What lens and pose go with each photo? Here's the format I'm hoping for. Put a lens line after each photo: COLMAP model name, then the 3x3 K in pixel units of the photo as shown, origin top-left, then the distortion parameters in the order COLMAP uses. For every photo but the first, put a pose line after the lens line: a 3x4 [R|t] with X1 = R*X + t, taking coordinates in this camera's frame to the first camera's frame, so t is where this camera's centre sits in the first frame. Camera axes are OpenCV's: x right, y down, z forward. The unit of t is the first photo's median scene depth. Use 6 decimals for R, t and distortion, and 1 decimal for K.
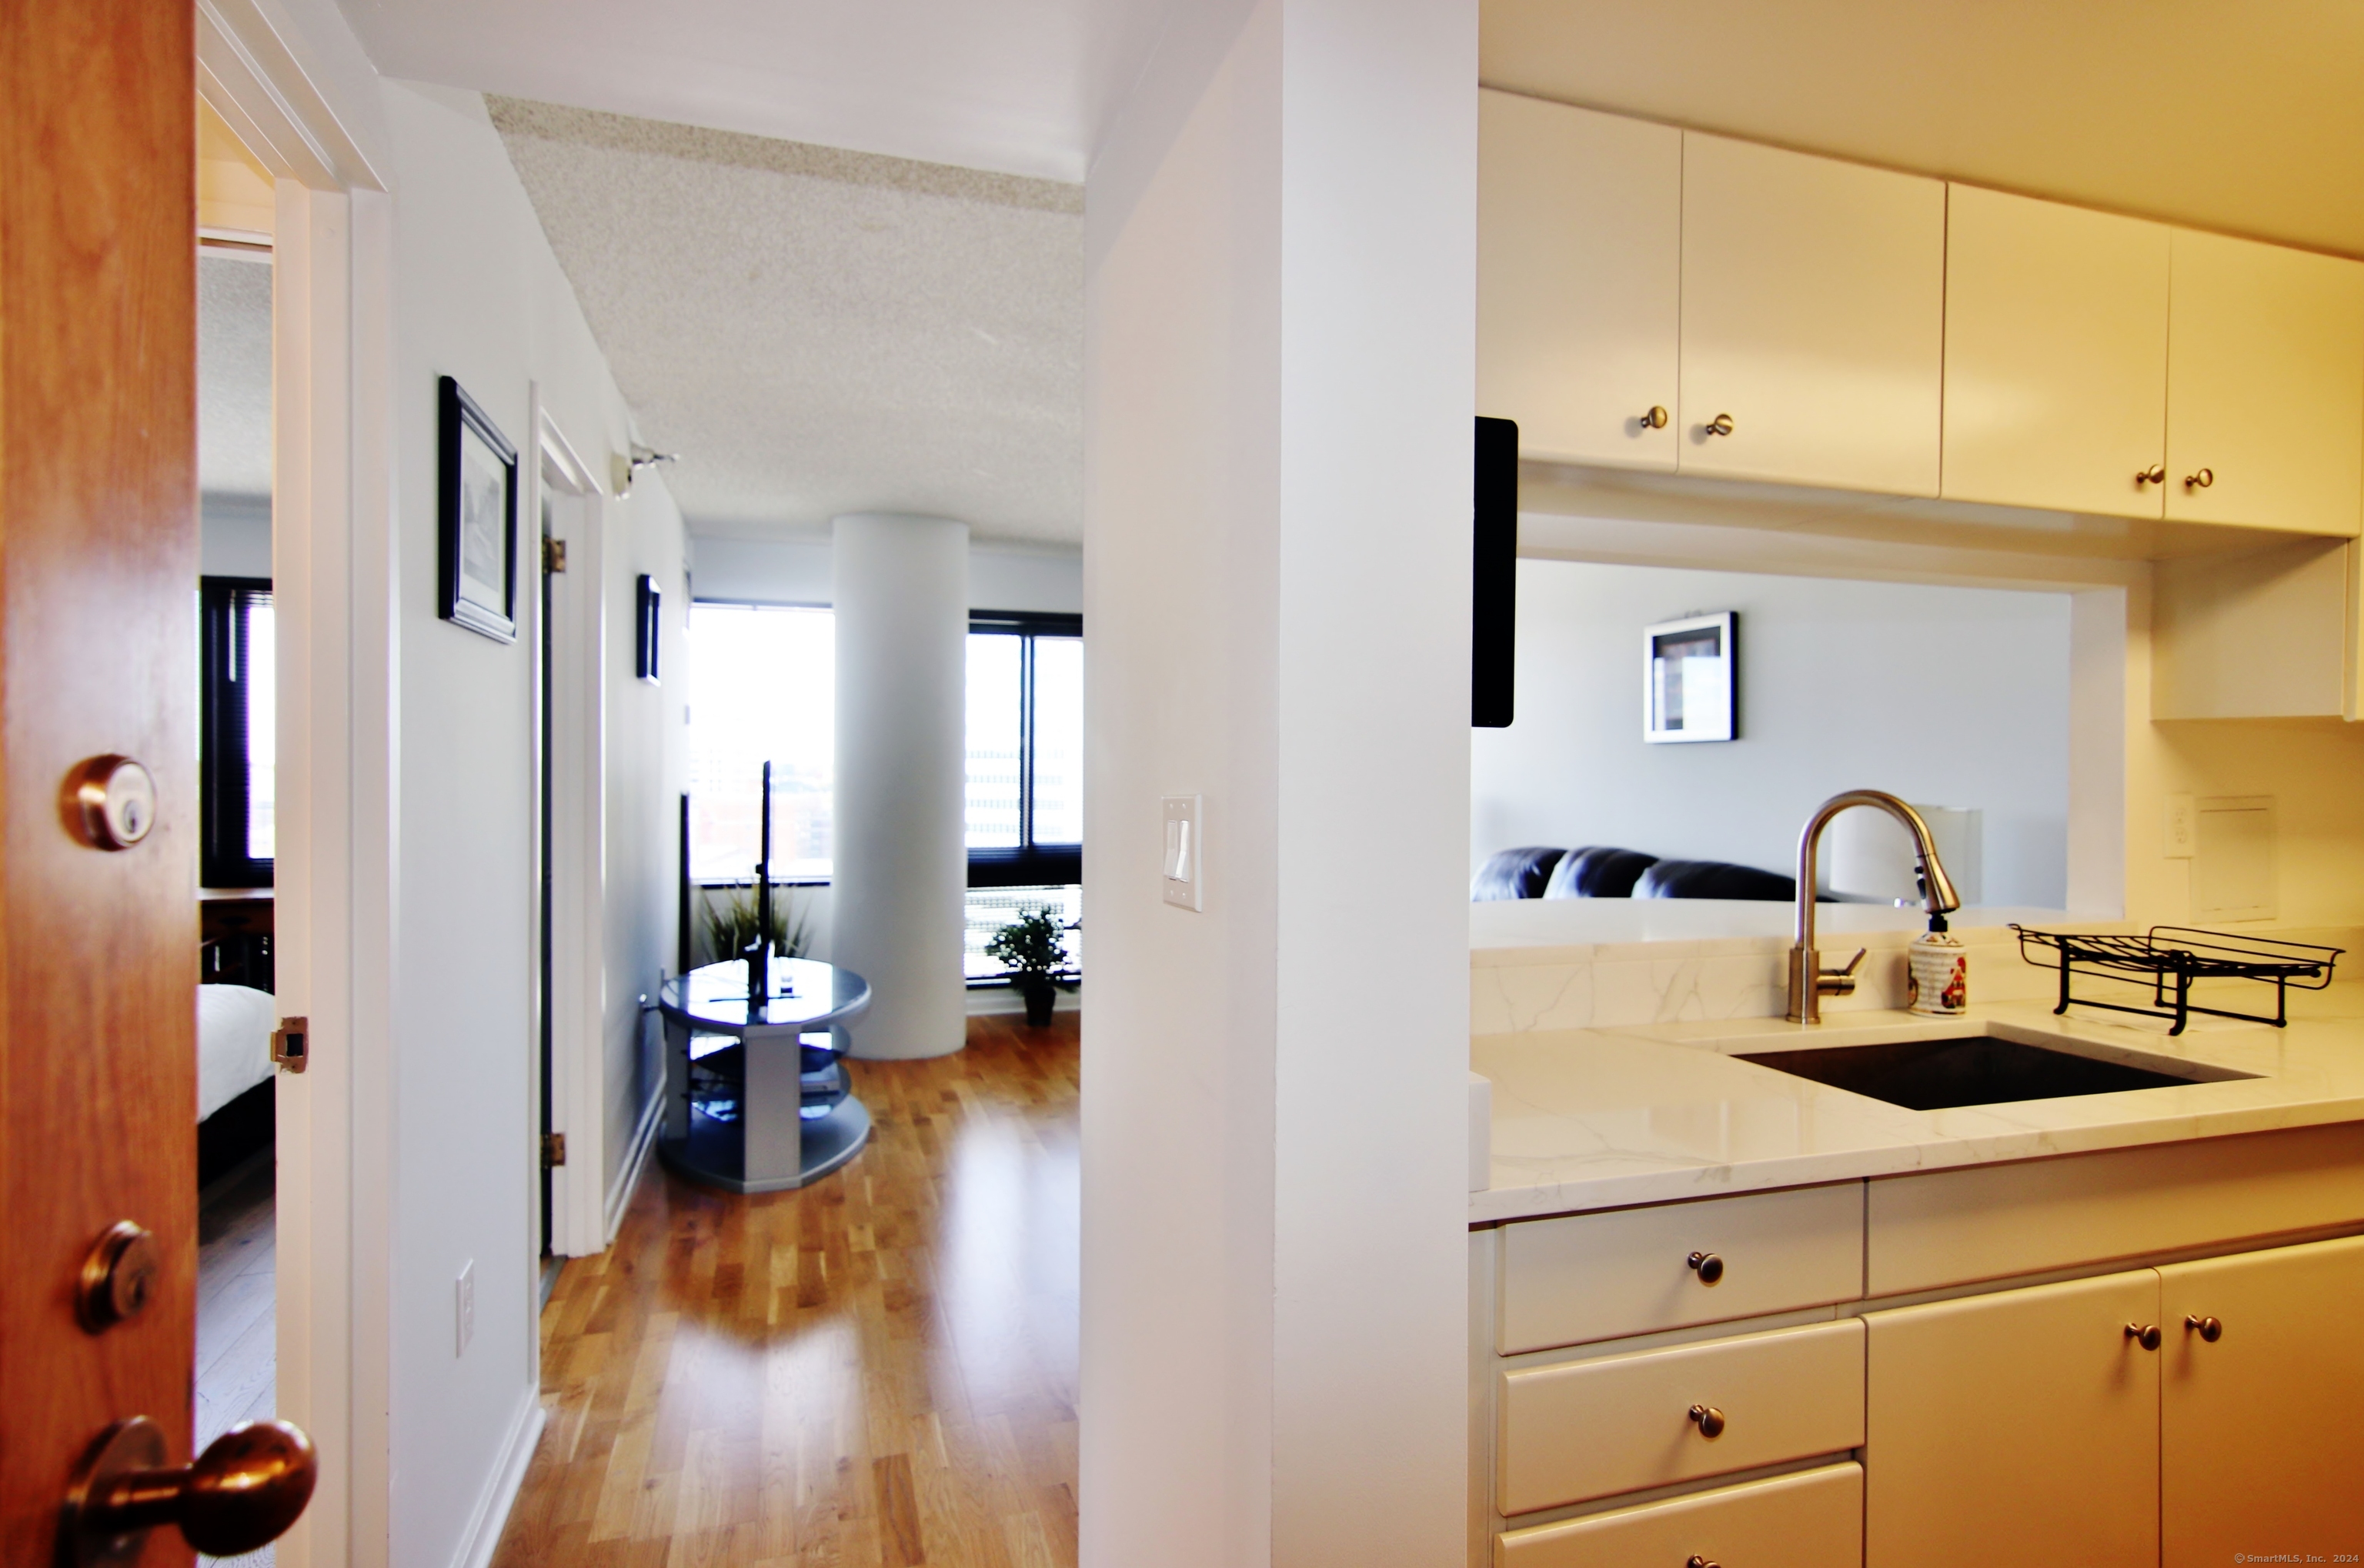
lens RADIAL K [[1214.8, 0, 1184.2], [0, 1214.8, 780.5], [0, 0, 1]] dist [0.000197, 0.001457]
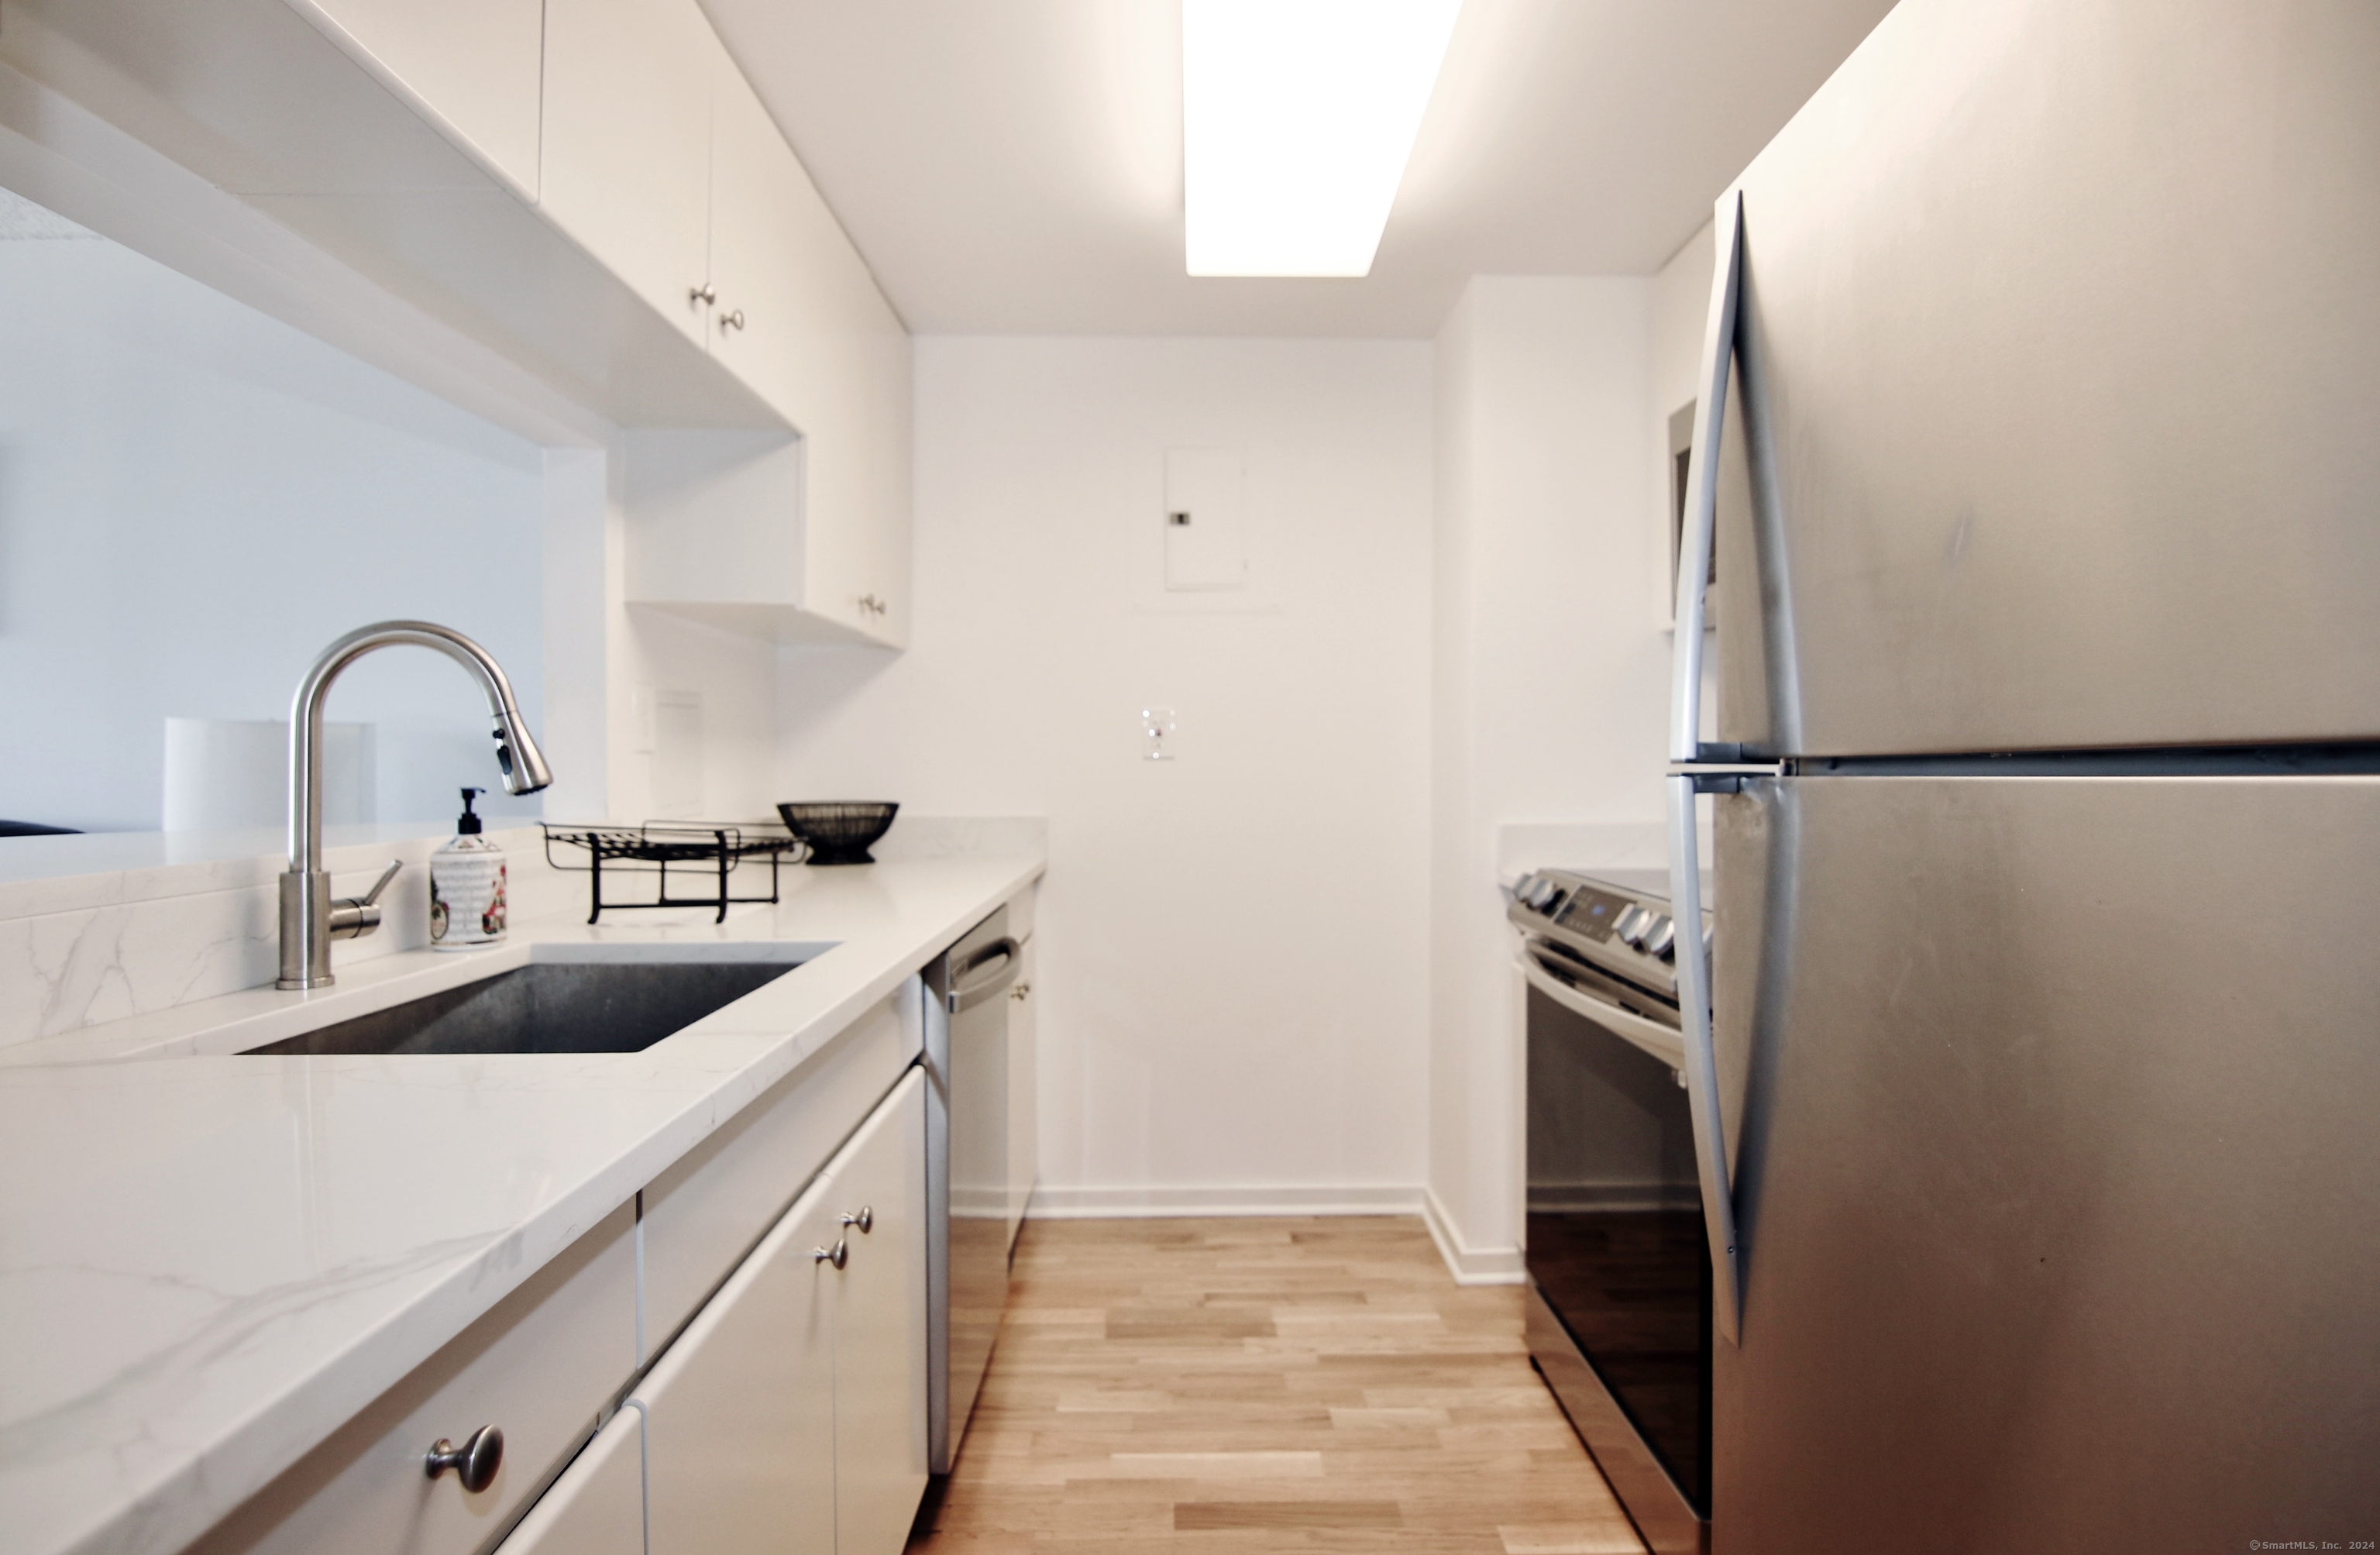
lens RADIAL K [[1224.2, 0, 1191.7], [0, 1224.2, 773.9], [0, 0, 1]] dist [-0.002265, -0.013670]
pose [[0.295441, -0.015762, 0.955231, 0.041475], [0.003606, 0.999875, 0.015384, 0.078499], [-0.955354, -0.001101, 0.295461, 0.365288]]
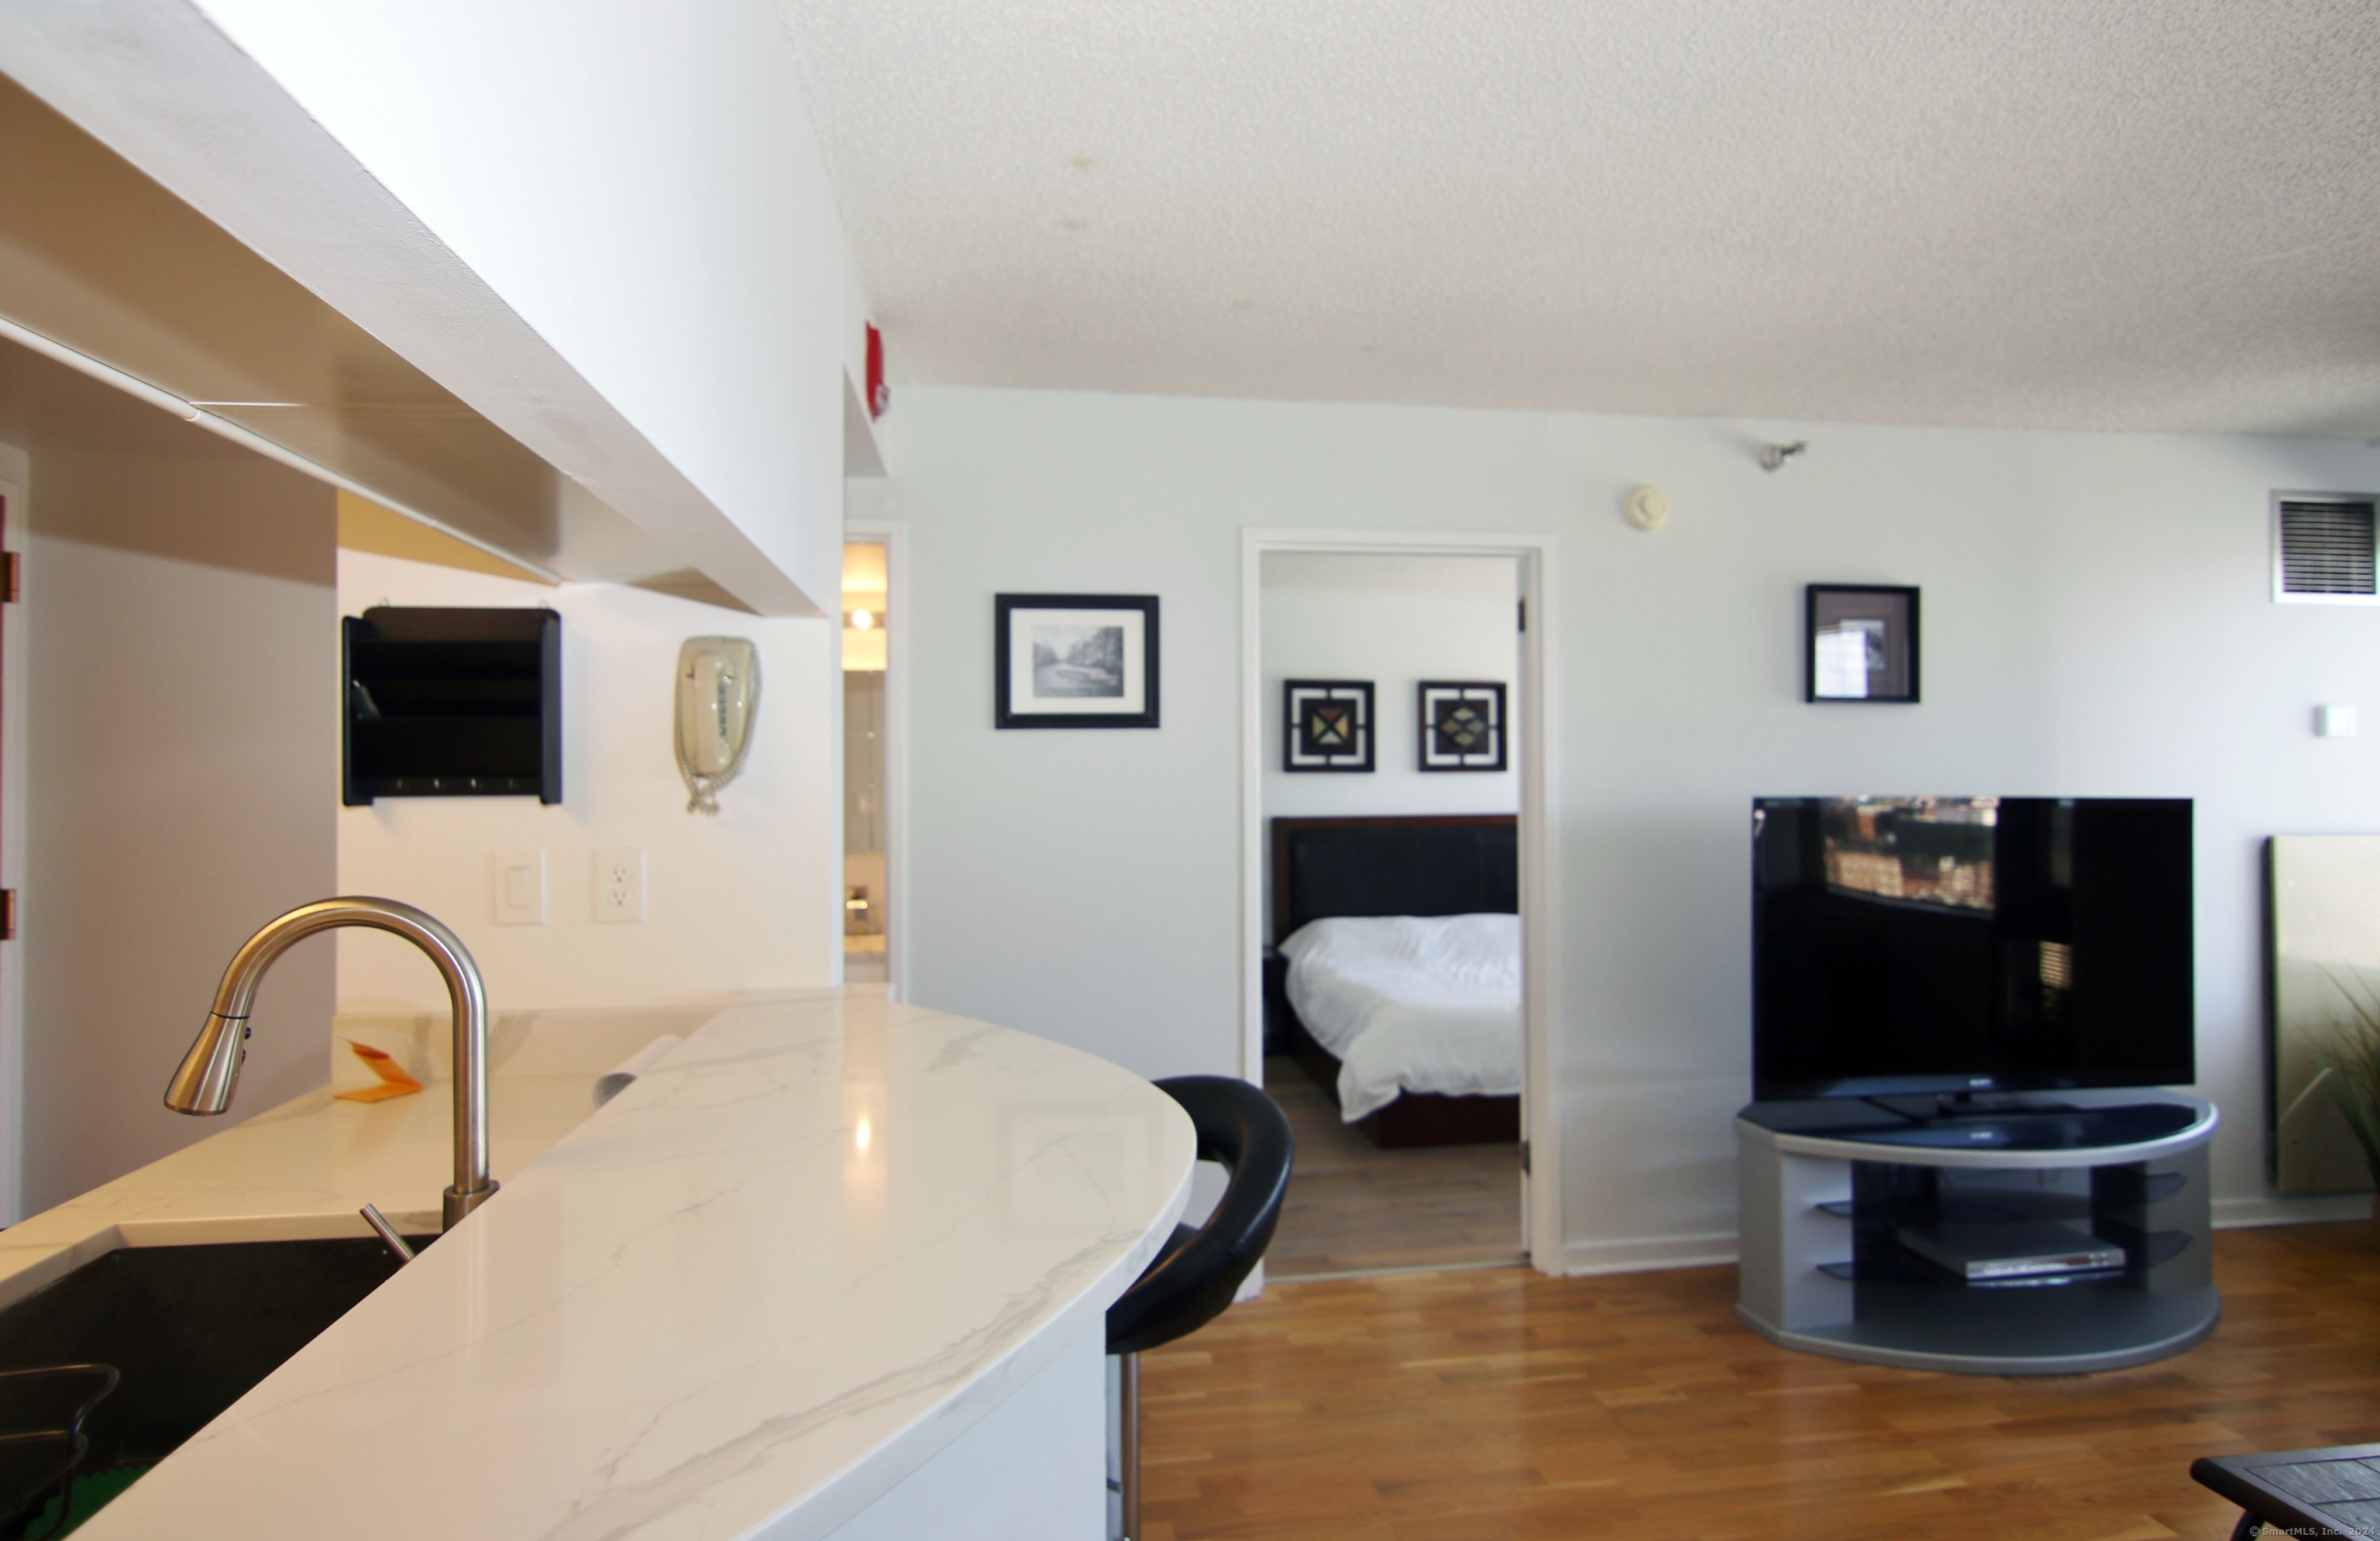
lens RADIAL K [[1244.8, 0, 1191.6], [0, 1244.8, 767.1], [0, 0, 1]] dist [-0.002578, 0.004145]
pose [[-0.159985, -0.017596, -0.986963, 0.992237], [-0.002372, 0.999845, -0.017441, -0.040961], [0.987117, -0.000449, -0.160002, 1.382659]]
